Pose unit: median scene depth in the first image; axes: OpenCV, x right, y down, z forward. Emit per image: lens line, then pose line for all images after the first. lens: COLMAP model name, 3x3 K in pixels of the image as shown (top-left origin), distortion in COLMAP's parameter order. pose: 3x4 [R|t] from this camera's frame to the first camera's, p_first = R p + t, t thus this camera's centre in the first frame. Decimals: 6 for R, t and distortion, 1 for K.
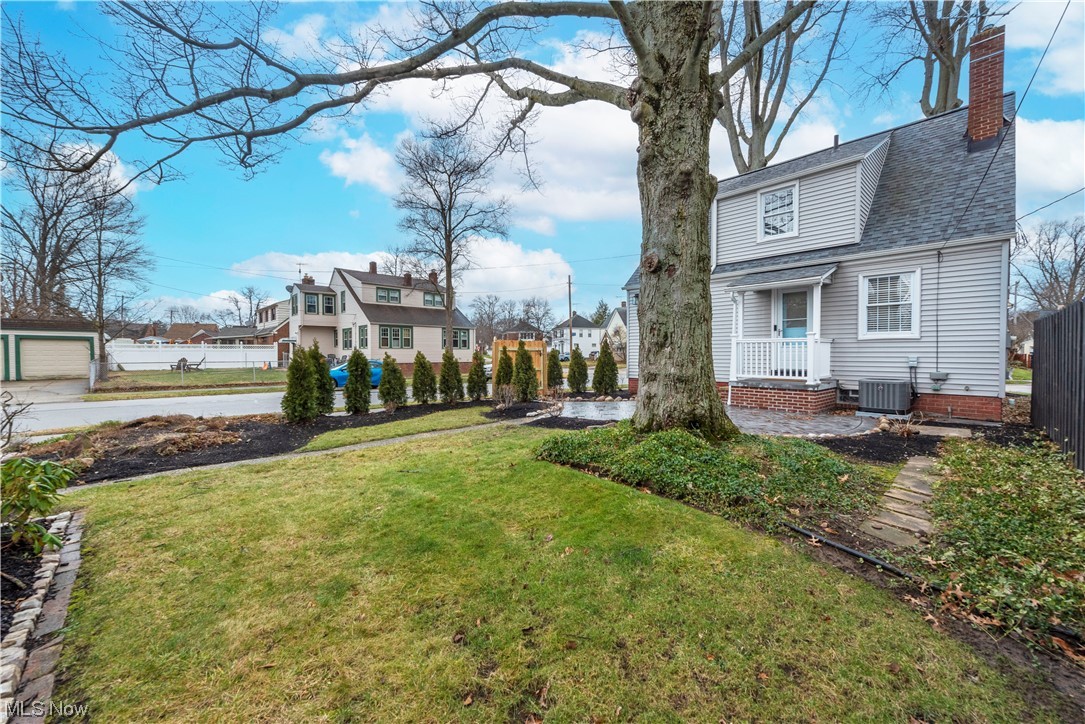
lens RADIAL K [[436.8, 0, 542.5], [0, 436.8, 360.0], [0, 0, 1]] dist [0.010088, -0.001105]
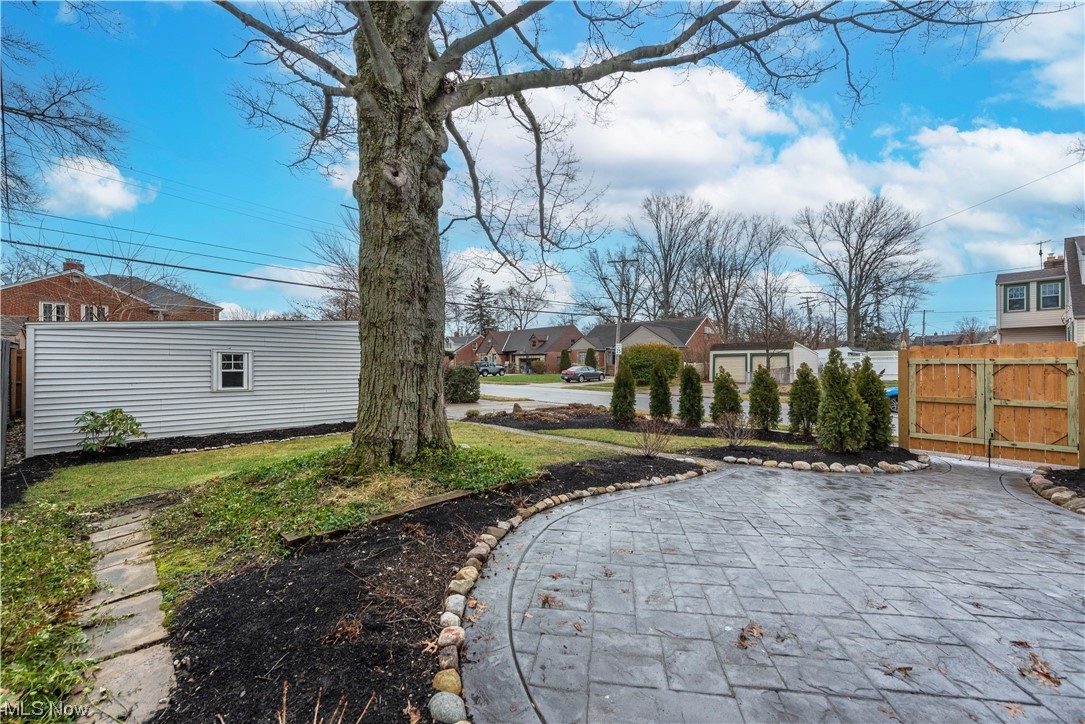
lens RADIAL K [[436.8, 0, 559.9], [0, 436.8, 364.1], [0, 0, 1]] dist [0.010088, -0.001105]
pose [[0.006958, 0.001732, -0.999974, 0.651516], [-0.015469, 0.999879, 0.001624, -0.021444], [0.999856, 0.015458, 0.006984, 0.712459]]
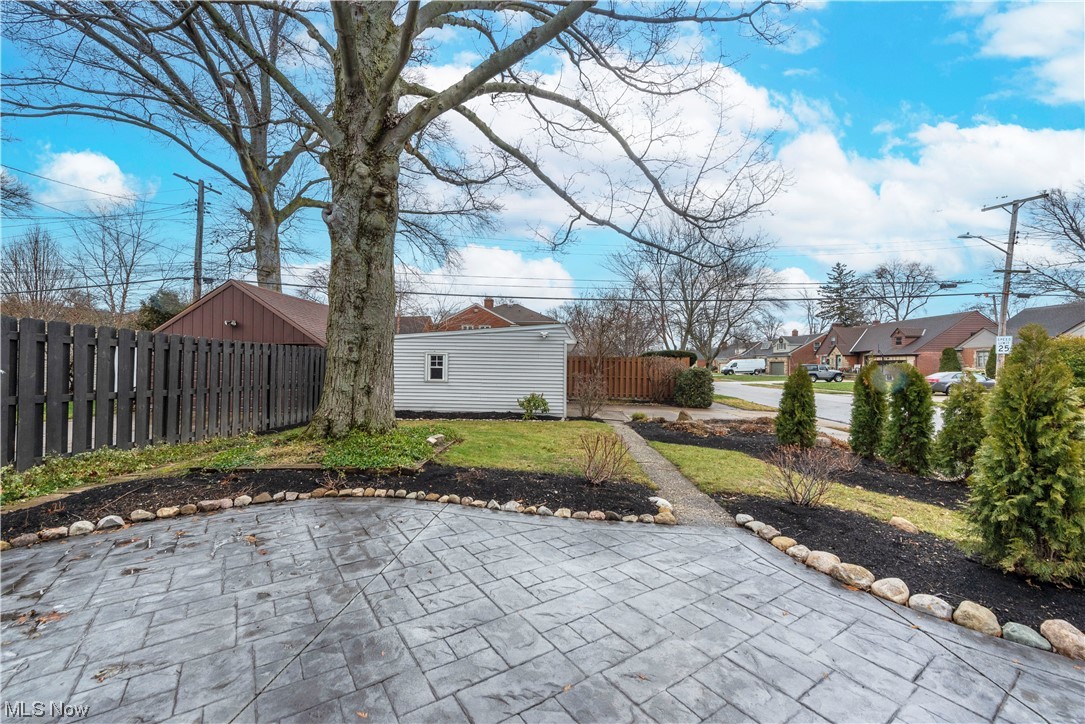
lens RADIAL K [[436.8, 0, 544.0], [0, 436.8, 362.4], [0, 0, 1]] dist [0.010088, -0.001105]
pose [[-0.727638, -0.009461, -0.685896, 0.398339], [-0.019670, 0.999781, 0.007076, -0.024801], [0.685680, 0.018641, -0.727665, 1.153370]]
